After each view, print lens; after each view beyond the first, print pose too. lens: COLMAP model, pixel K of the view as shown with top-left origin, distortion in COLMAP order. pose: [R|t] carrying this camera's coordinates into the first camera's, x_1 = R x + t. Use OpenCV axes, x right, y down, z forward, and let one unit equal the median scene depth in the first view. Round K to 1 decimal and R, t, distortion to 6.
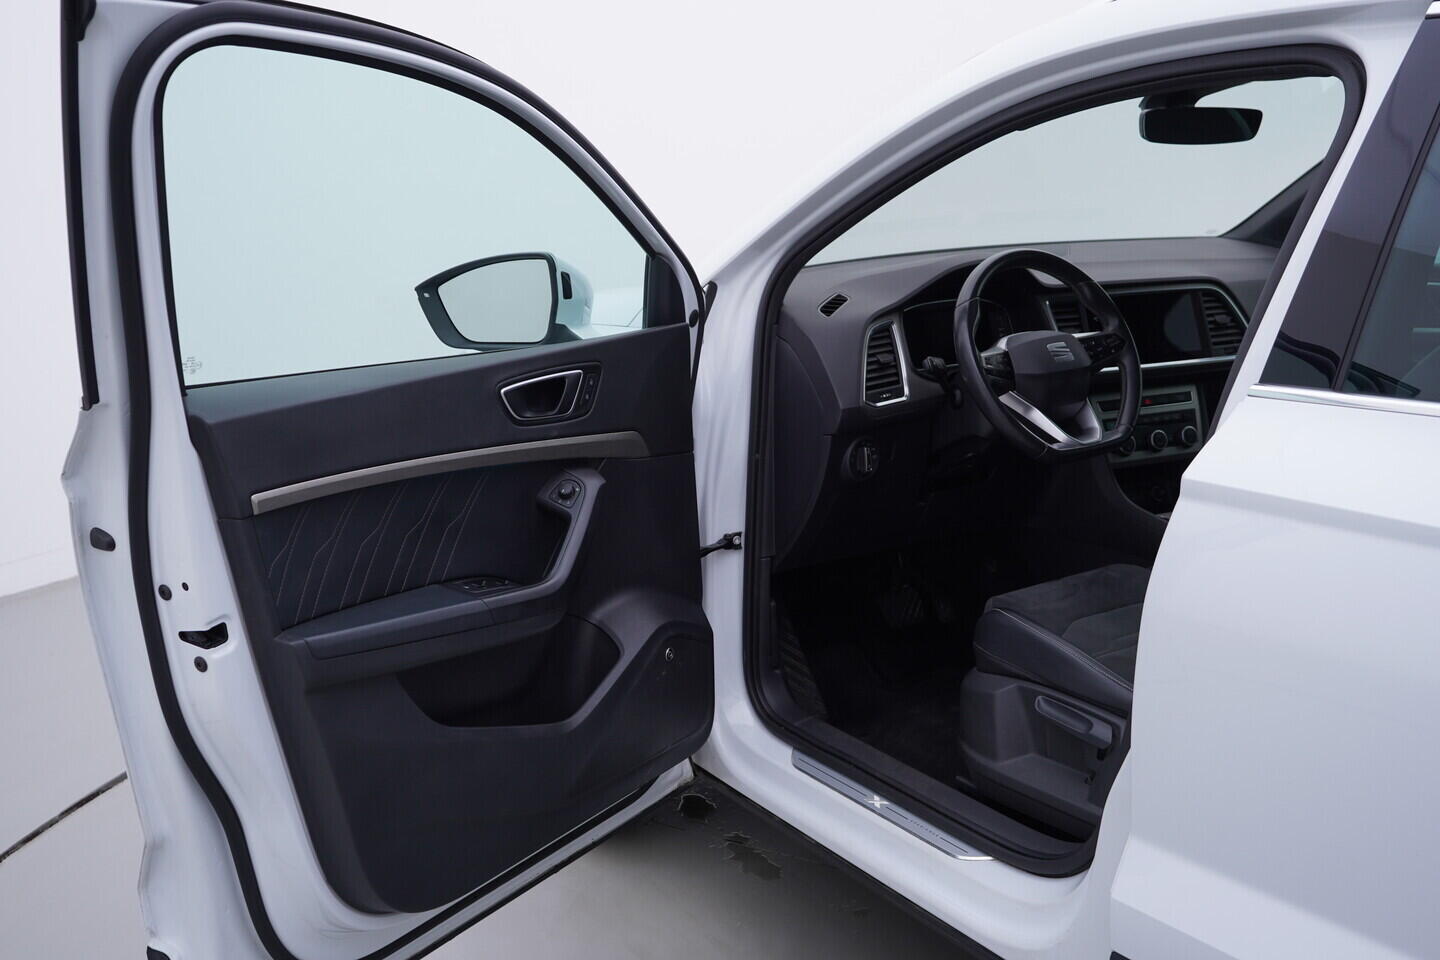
lens RADIAL K [[1484.7, 0, 718.8], [0, 1484.7, 476.8], [0, 0, 1]] dist [-0.000424, 0.000000]
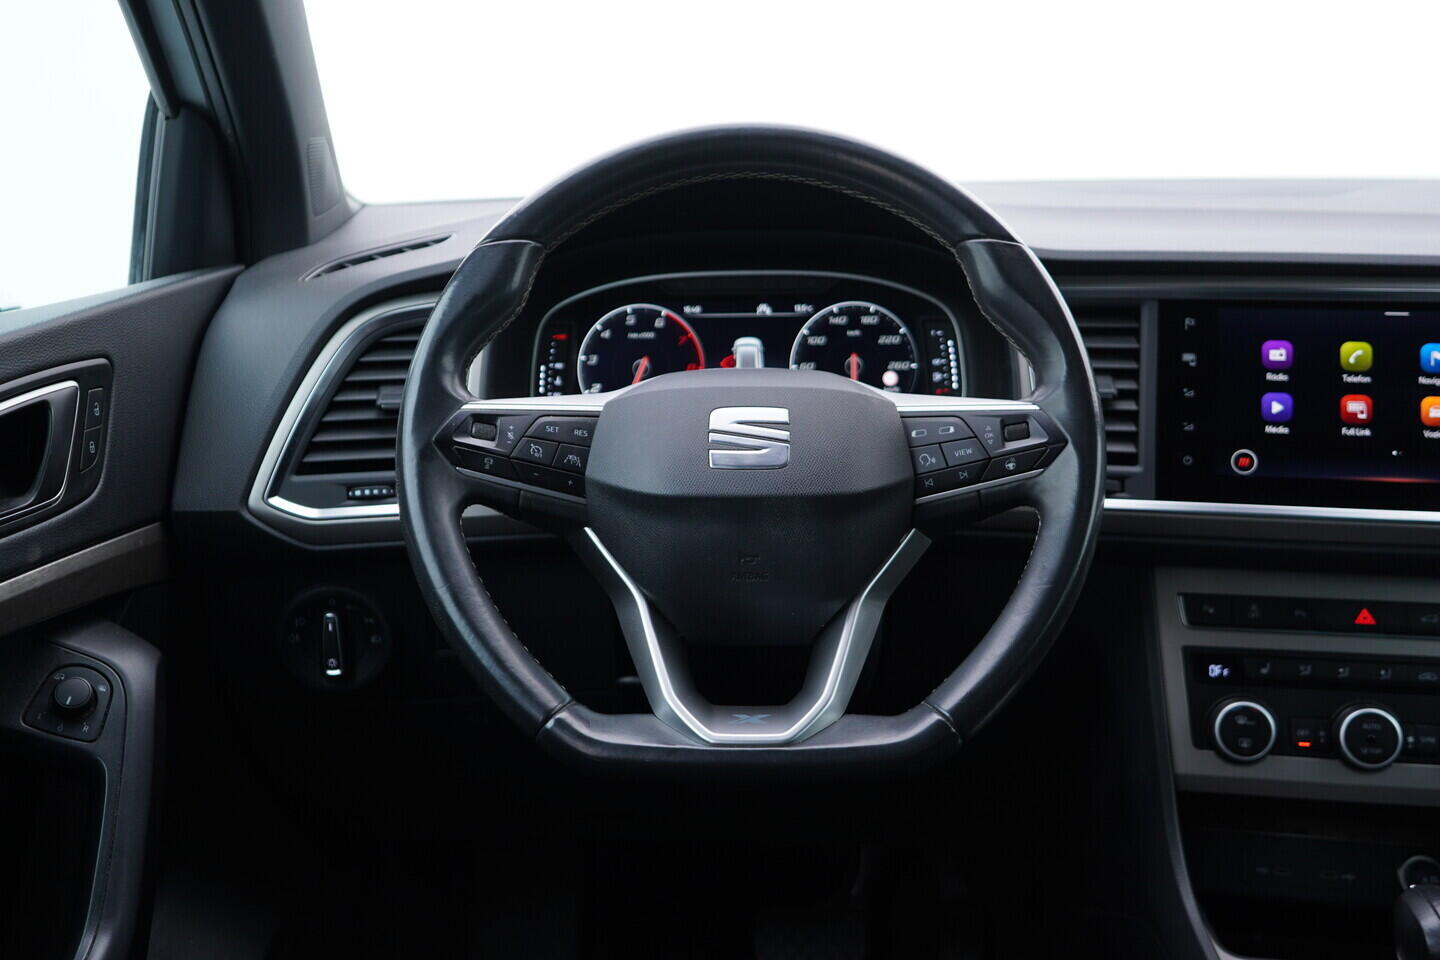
lens RADIAL K [[1484.7, 0, 729.9], [0, 1484.7, 479.4], [0, 0, 1]] dist [-0.000424, 0.000000]
pose [[0.812694, 0.139928, -0.565640, 0.409877], [-0.135639, 0.989501, 0.049901, -0.090441], [0.566683, 0.036168, 0.823141, 0.728954]]
